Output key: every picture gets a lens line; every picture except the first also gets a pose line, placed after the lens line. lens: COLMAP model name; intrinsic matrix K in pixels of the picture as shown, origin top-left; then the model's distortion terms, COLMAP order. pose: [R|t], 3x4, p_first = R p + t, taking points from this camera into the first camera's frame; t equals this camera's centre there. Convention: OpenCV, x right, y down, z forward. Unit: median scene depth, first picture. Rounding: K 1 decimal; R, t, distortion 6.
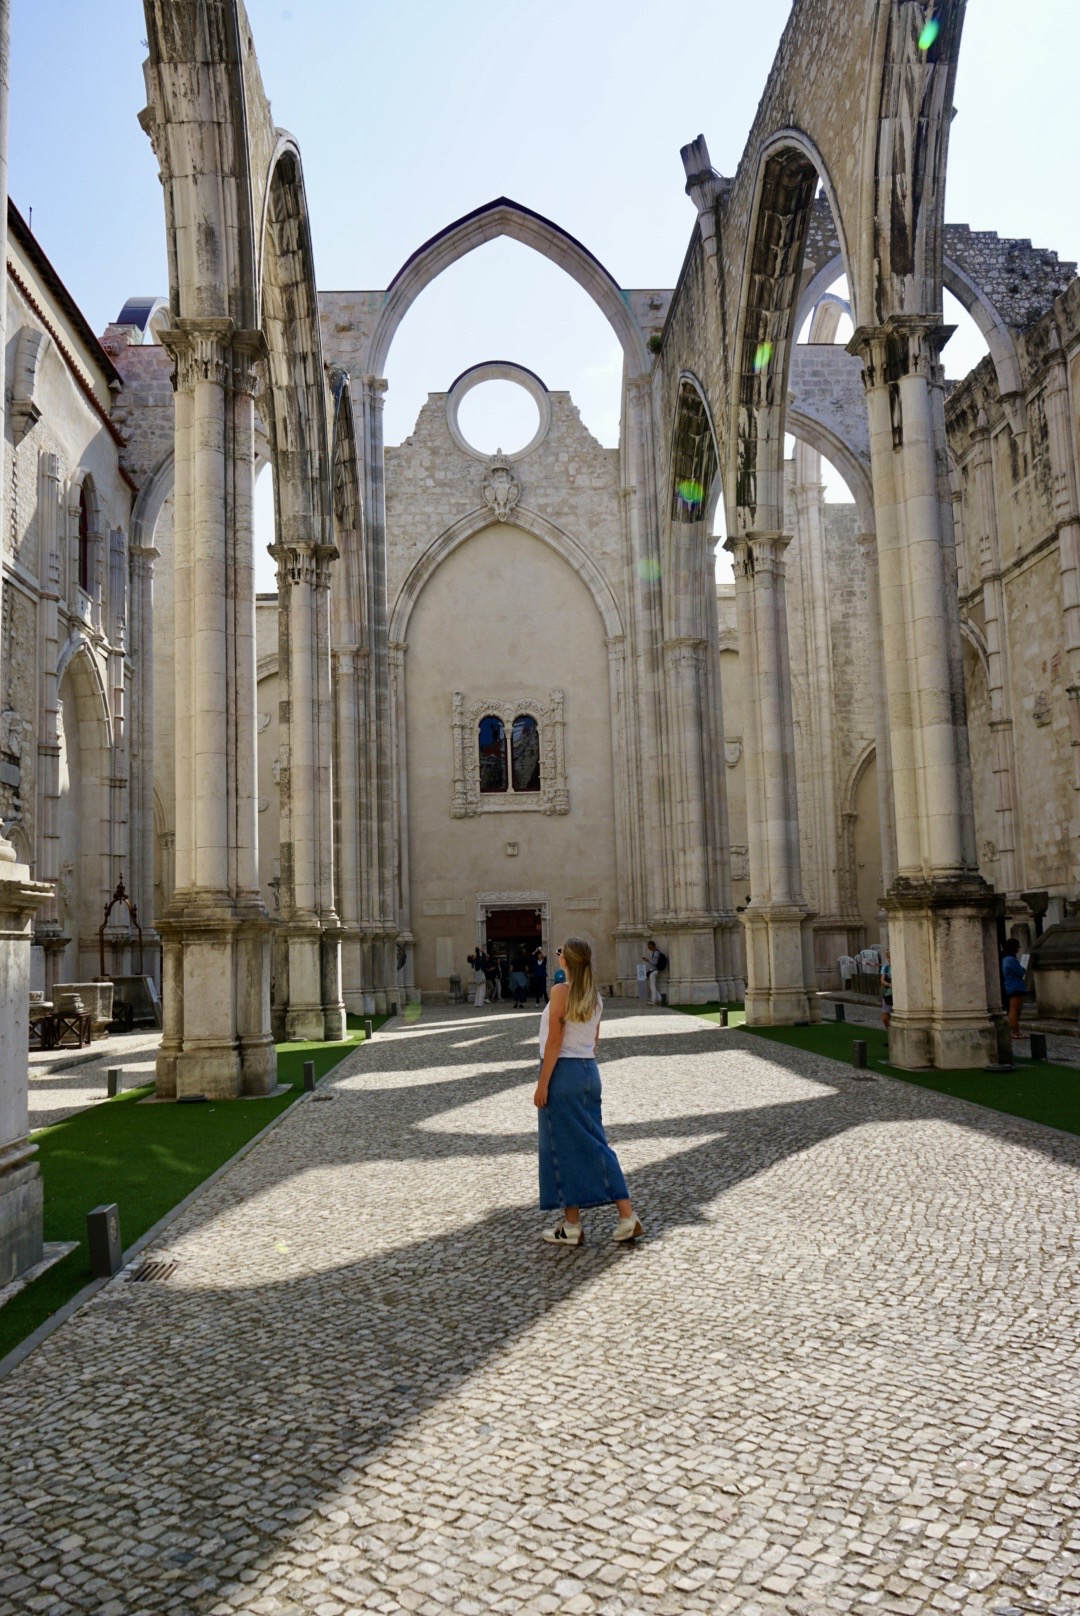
lens RADIAL K [[1284.2, 0, 540.0], [0, 1284.2, 808.0], [0, 0, 1]] dist [-0.004074, 0.003581]
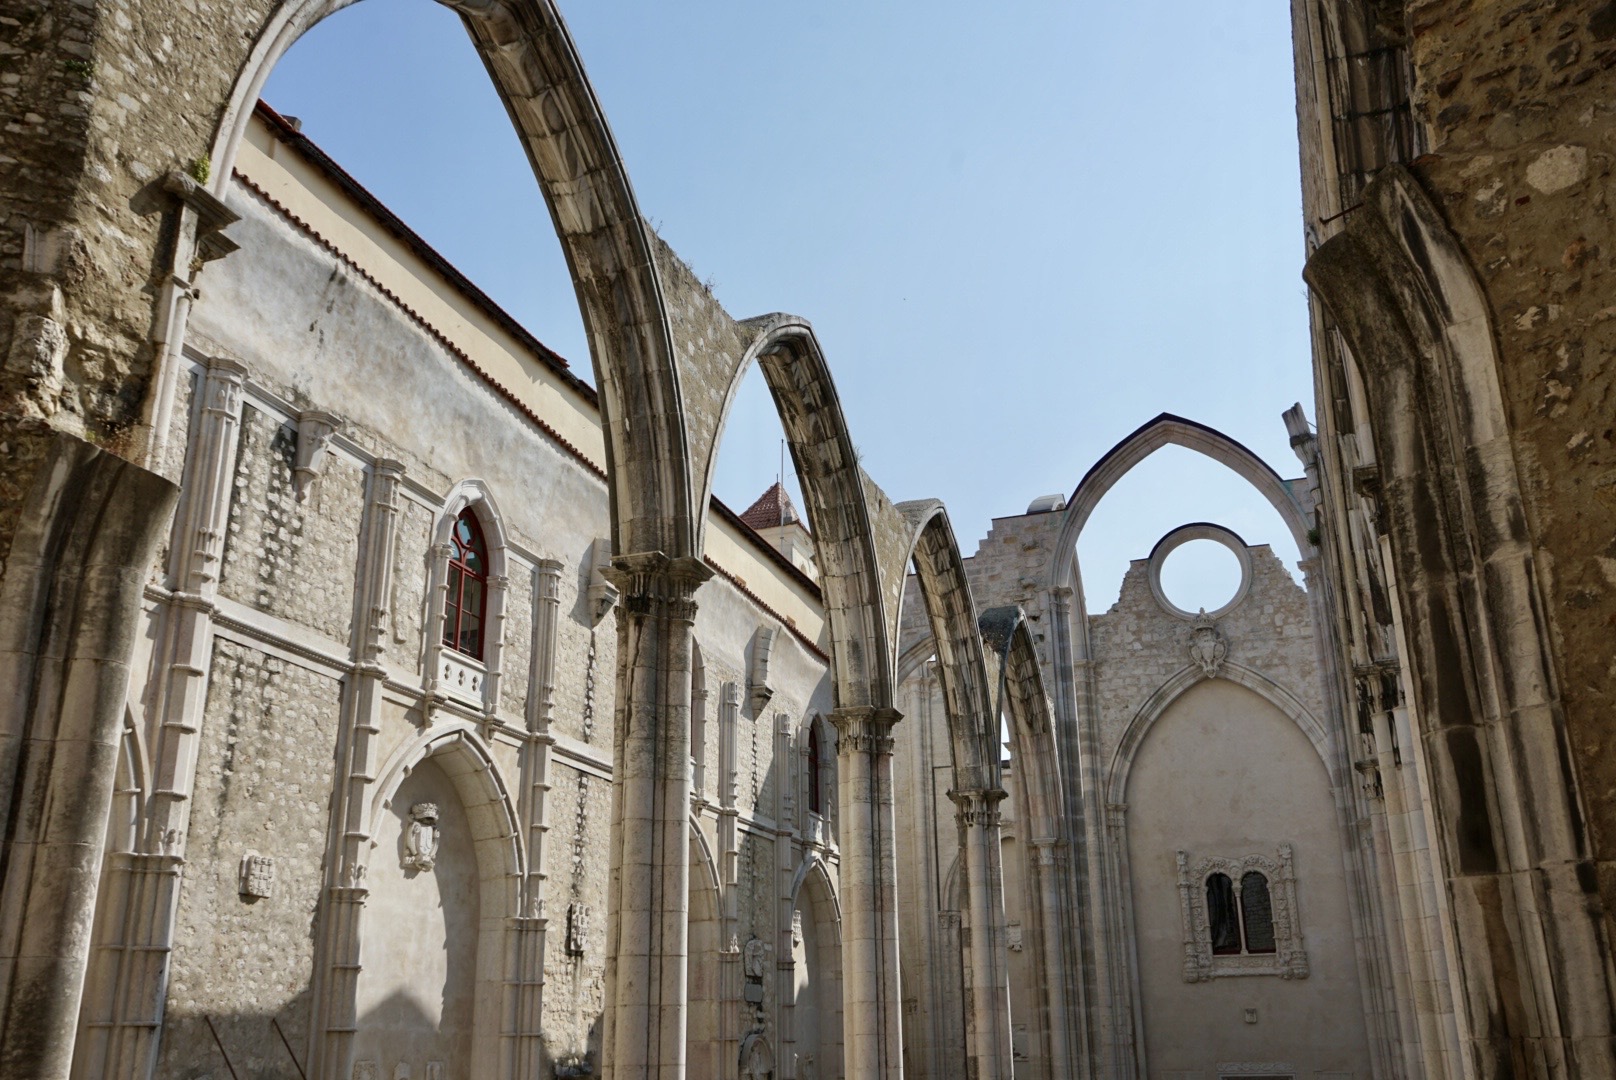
lens RADIAL K [[1450.6, 0, 808.0], [0, 1450.6, 540.0], [0, 0, 1]] dist [-0.002721, 0.010444]
pose [[0.923196, -0.112122, -0.367610, 0.148964], [0.025393, 0.972204, -0.232754, -0.093996], [0.383489, 0.205543, 0.900383, -0.246270]]
